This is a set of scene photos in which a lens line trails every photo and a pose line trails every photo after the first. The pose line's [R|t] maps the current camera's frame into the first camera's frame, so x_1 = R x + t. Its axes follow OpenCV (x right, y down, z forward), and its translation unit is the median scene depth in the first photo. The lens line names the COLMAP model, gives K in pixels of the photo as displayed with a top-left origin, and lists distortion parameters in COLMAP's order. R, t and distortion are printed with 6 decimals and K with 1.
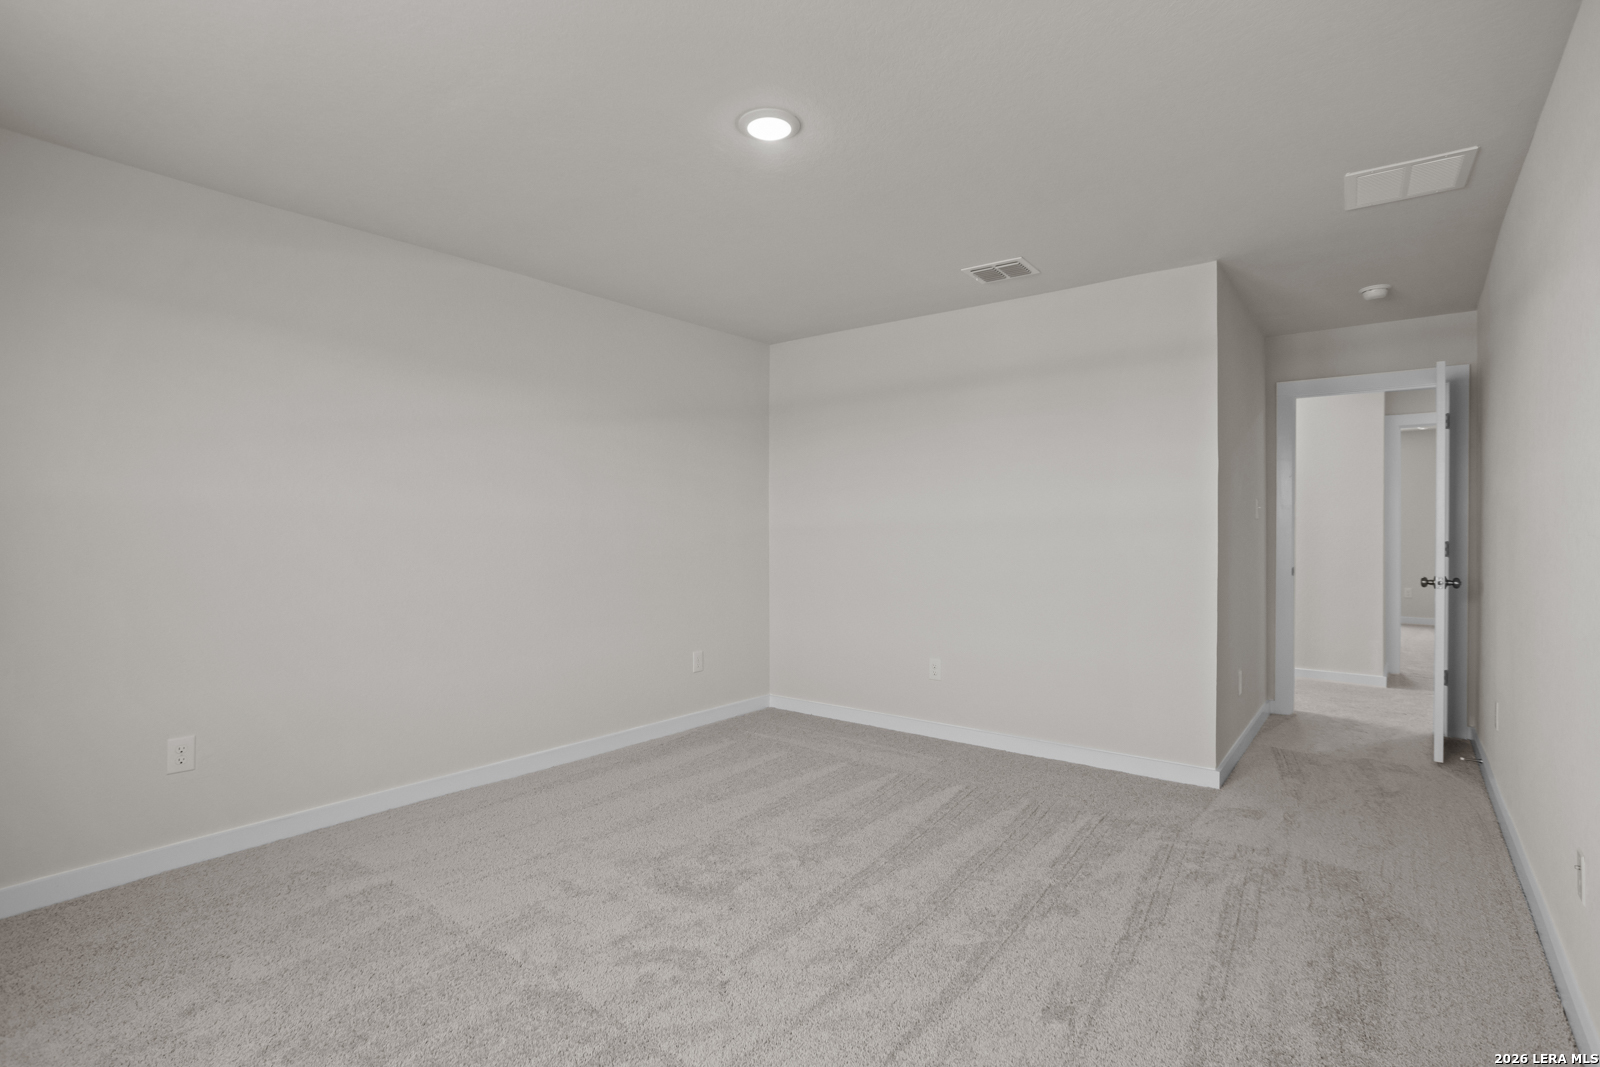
lens RADIAL K [[763.1, 0, 810.4], [0, 763.1, 532.4], [0, 0, 1]] dist [-0.014880, 0.000097]
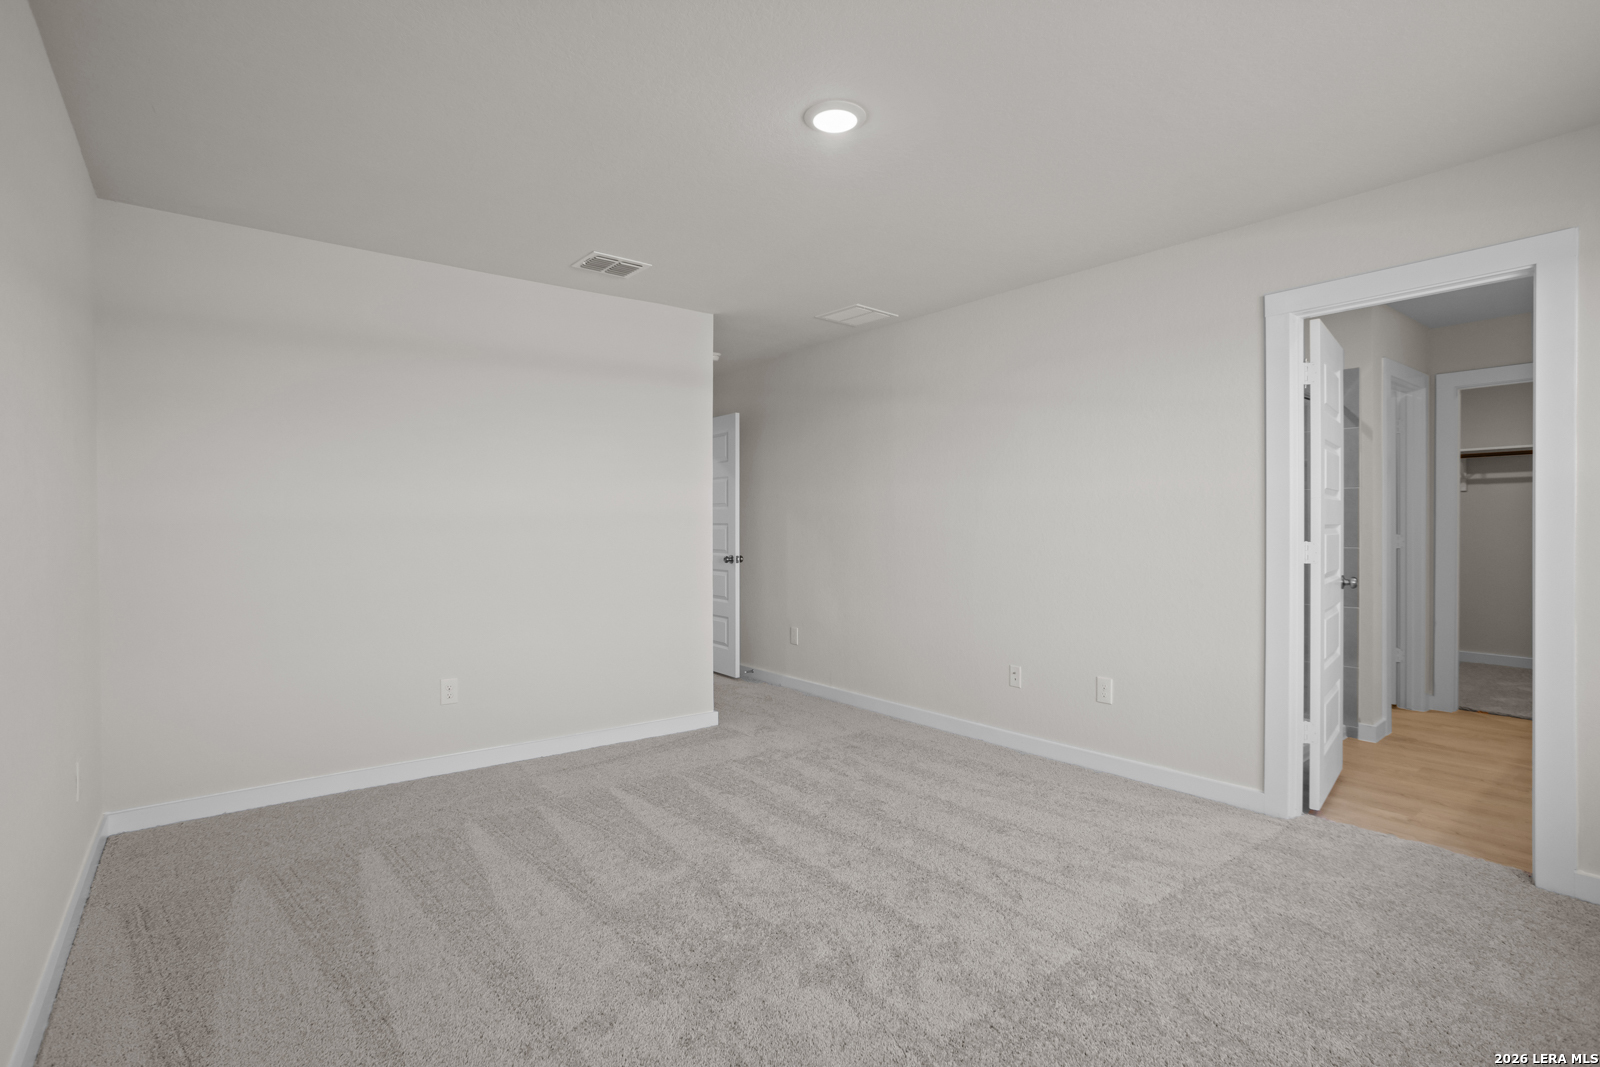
lens RADIAL K [[778.3, 0, 804.9], [0, 778.3, 529.8], [0, 0, 1]] dist [-0.058600, 0.031744]
pose [[0.250371, -0.005097, 0.968137, -0.814486], [0.002993, 0.999985, 0.004491, 0.001823], [-0.968145, 0.001773, 0.250382, 0.616354]]
